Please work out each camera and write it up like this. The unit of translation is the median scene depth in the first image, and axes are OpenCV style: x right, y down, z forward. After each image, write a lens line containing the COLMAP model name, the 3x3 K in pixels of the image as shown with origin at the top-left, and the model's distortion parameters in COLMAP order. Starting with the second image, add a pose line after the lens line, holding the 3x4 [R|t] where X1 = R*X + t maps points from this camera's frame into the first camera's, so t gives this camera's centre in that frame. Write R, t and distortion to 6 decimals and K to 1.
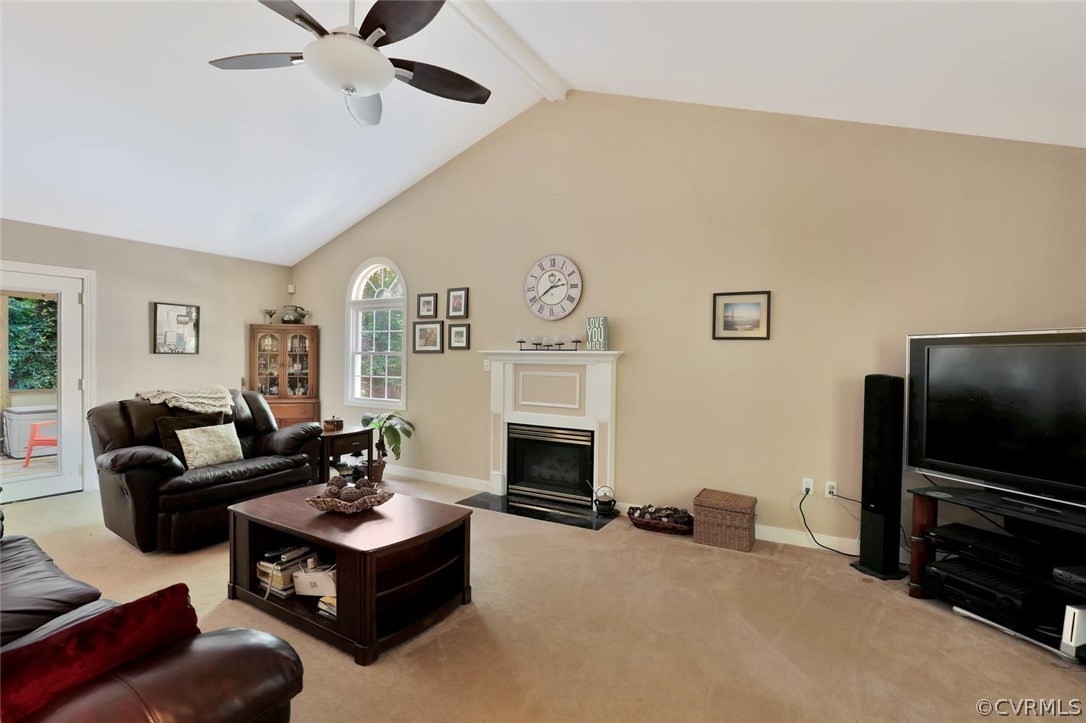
lens RADIAL K [[507.8, 0, 563.0], [0, 507.8, 361.8], [0, 0, 1]] dist [-0.027169, 0.000642]
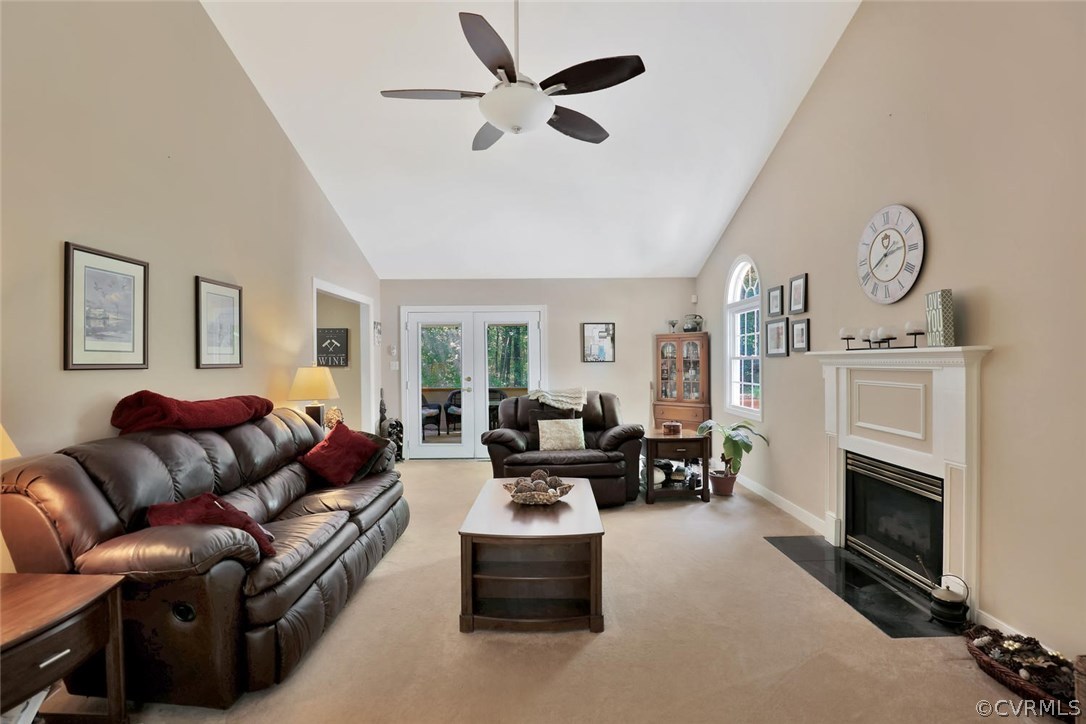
lens RADIAL K [[513.9, 0, 543.0], [0, 513.9, 362.0], [0, 0, 1]] dist [-0.015495, 0.000401]
pose [[0.491093, -0.015267, -0.870974, 0.335441], [0.006530, 0.999883, -0.013845, 0.001164], [0.871083, 0.001112, 0.491135, 0.267916]]
